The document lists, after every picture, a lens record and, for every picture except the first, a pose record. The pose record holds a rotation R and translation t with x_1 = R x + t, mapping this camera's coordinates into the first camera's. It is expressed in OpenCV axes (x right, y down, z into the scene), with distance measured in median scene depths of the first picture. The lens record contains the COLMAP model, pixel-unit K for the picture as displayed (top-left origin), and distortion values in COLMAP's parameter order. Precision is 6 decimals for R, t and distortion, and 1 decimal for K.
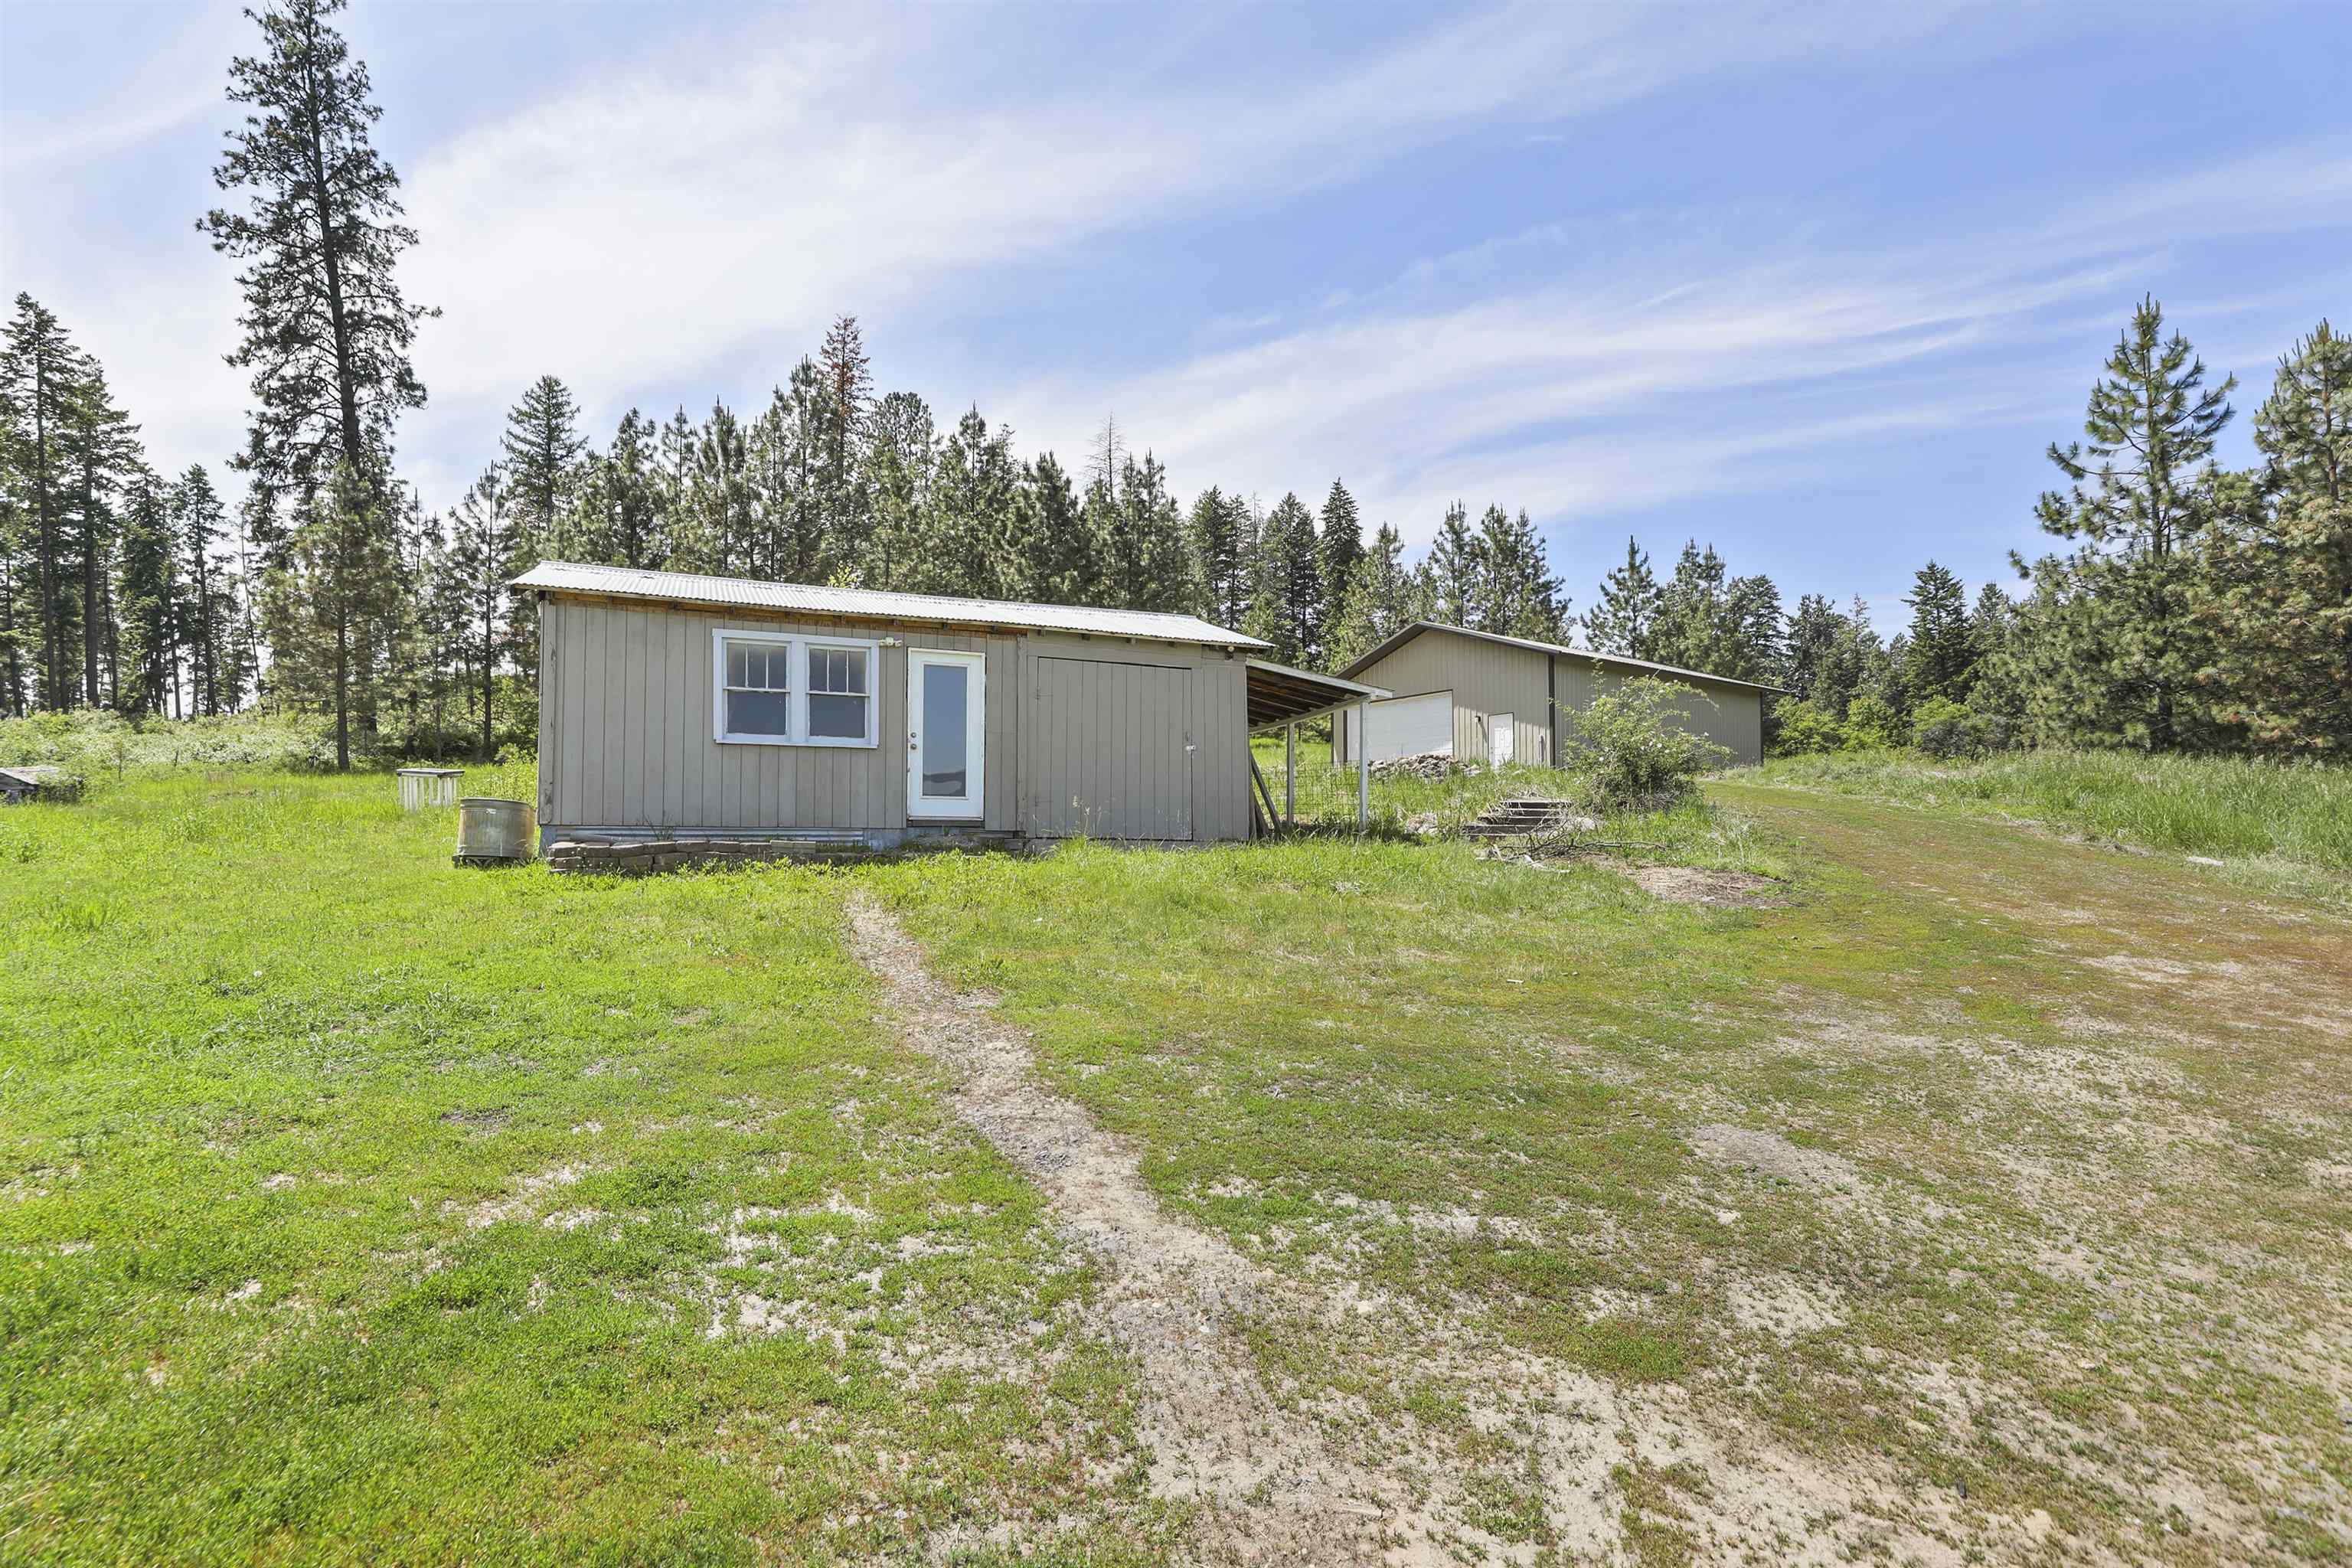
lens RADIAL K [[1082.2, 0, 1176.0], [0, 1082.2, 784.0], [0, 0, 1]] dist [-0.000333, 0.000355]
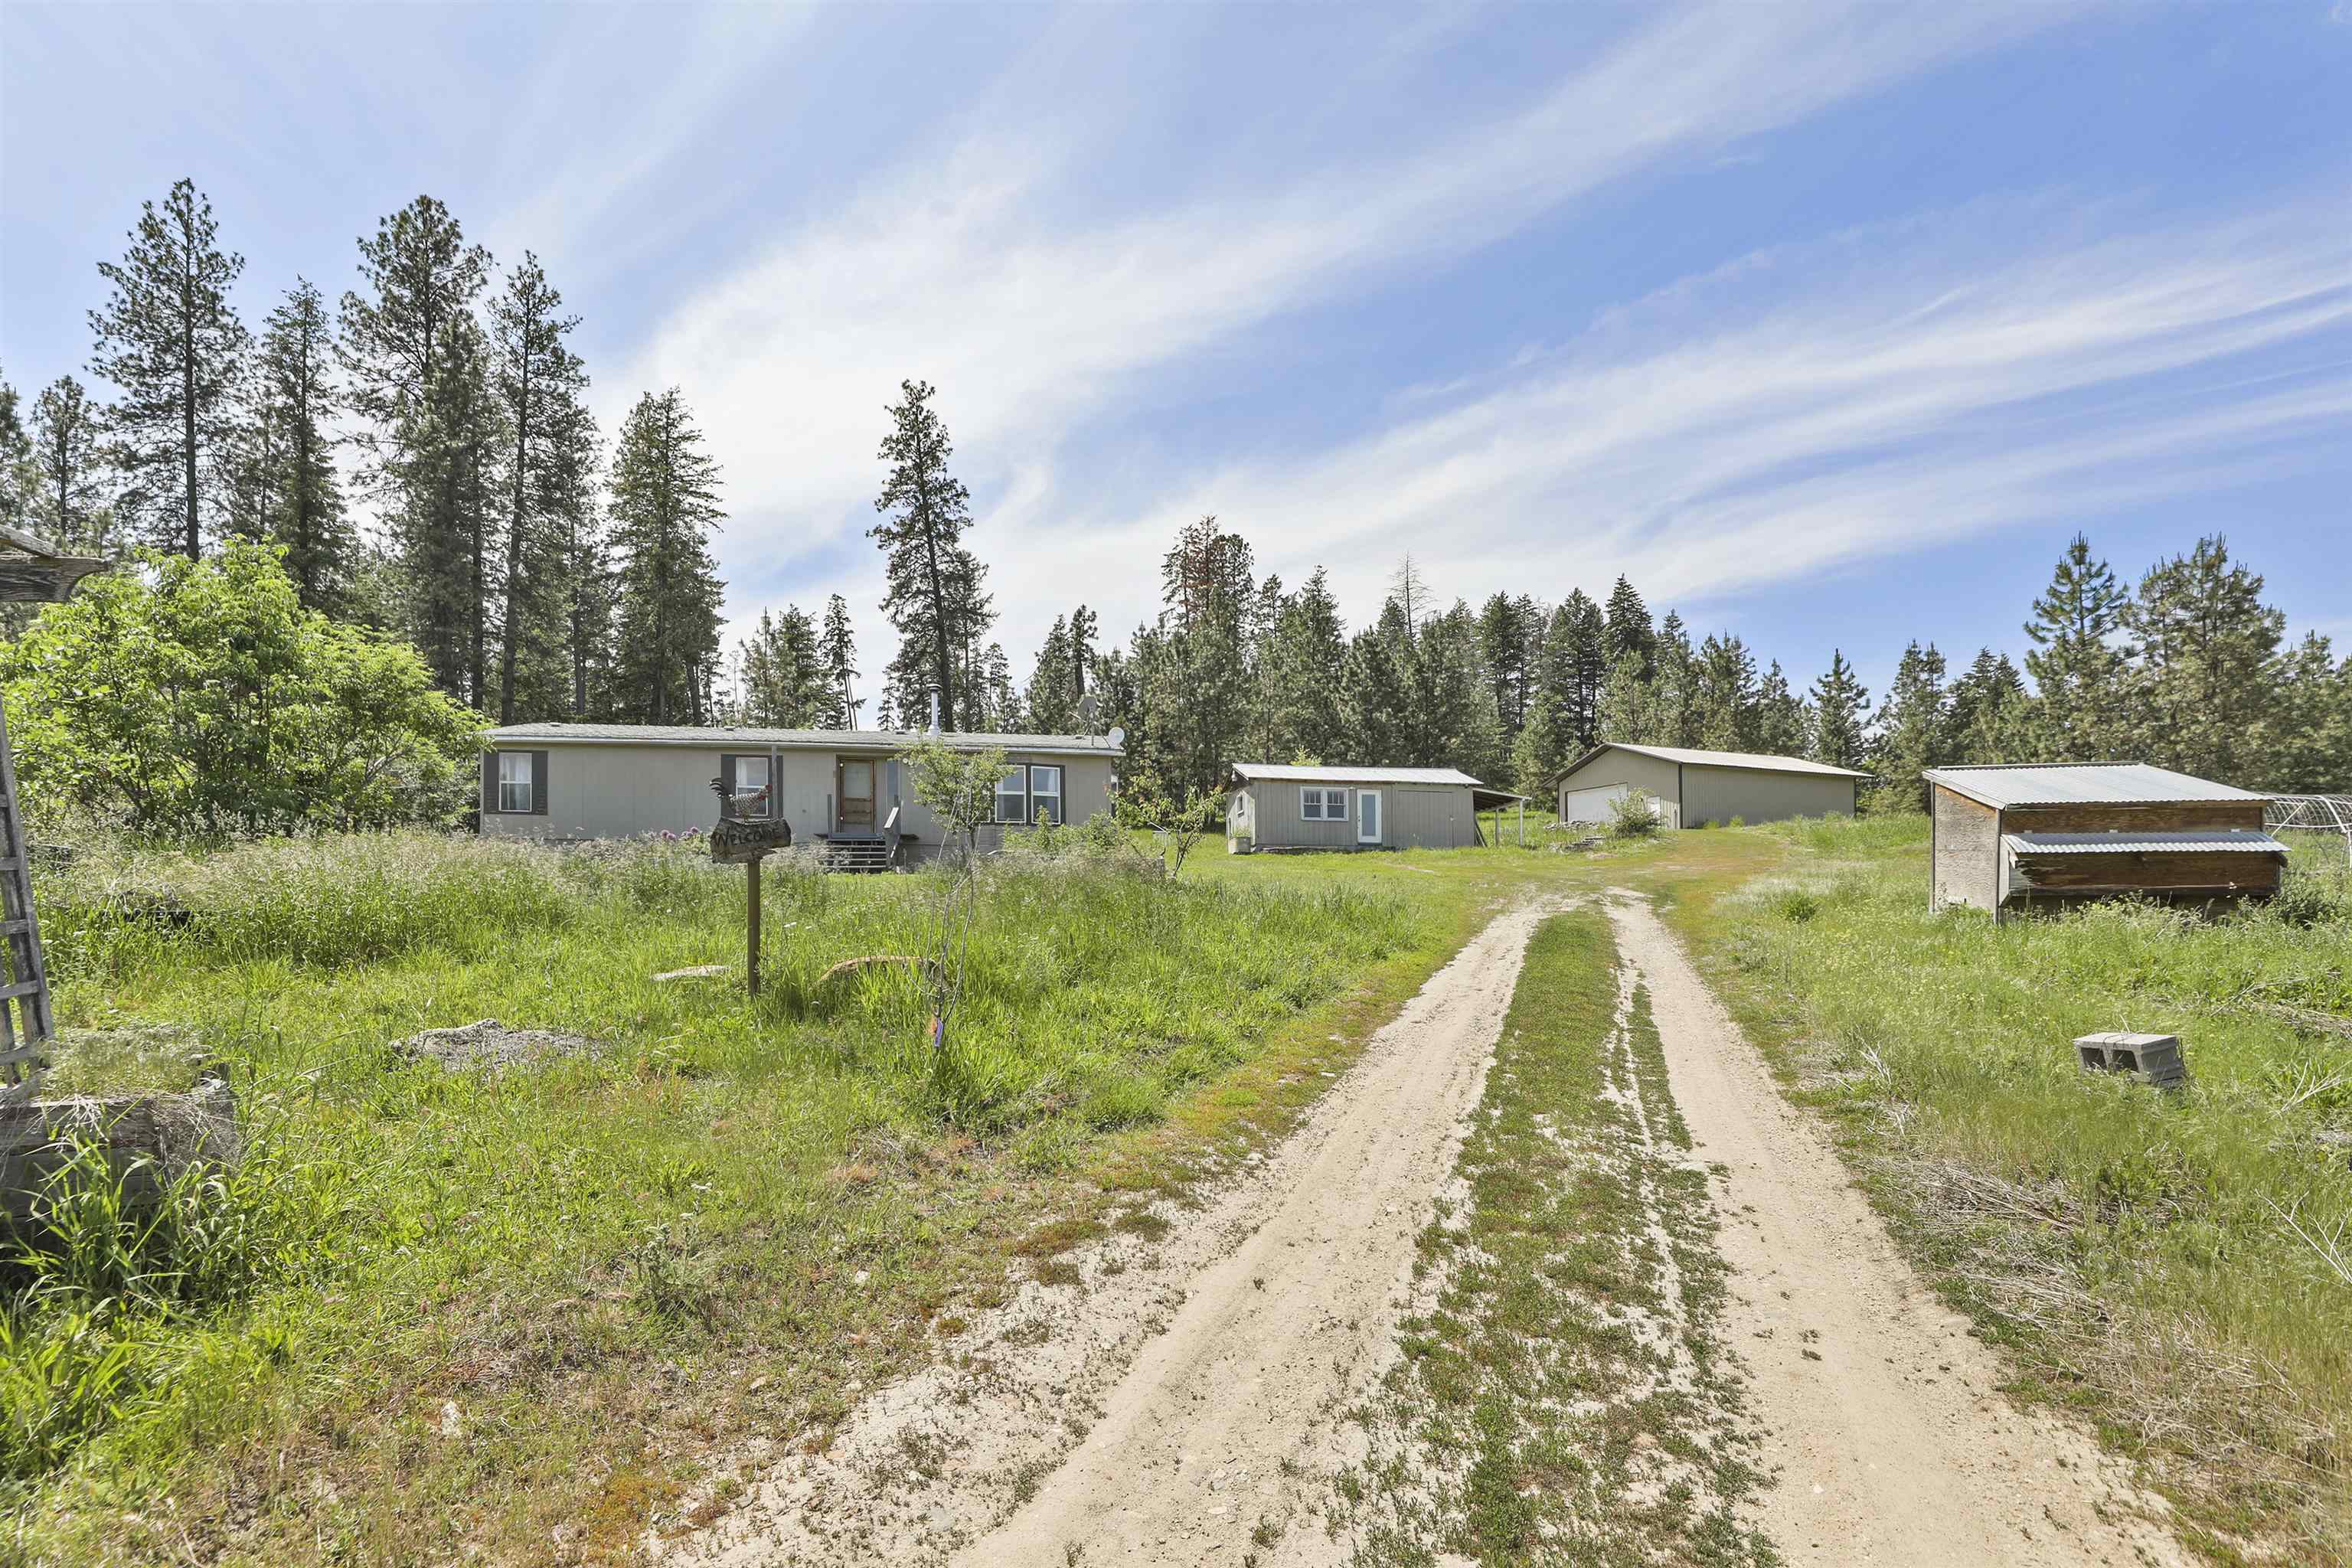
lens RADIAL K [[1079.7, 0, 1053.3], [0, 1079.7, 824.4], [0, 0, 1]] dist [-0.000880, -0.000241]
pose [[0.929988, -0.016681, -0.367210, 0.020372], [0.004856, 0.999440, -0.033101, 0.017862], [0.367557, 0.029000, 0.929549, -0.516291]]
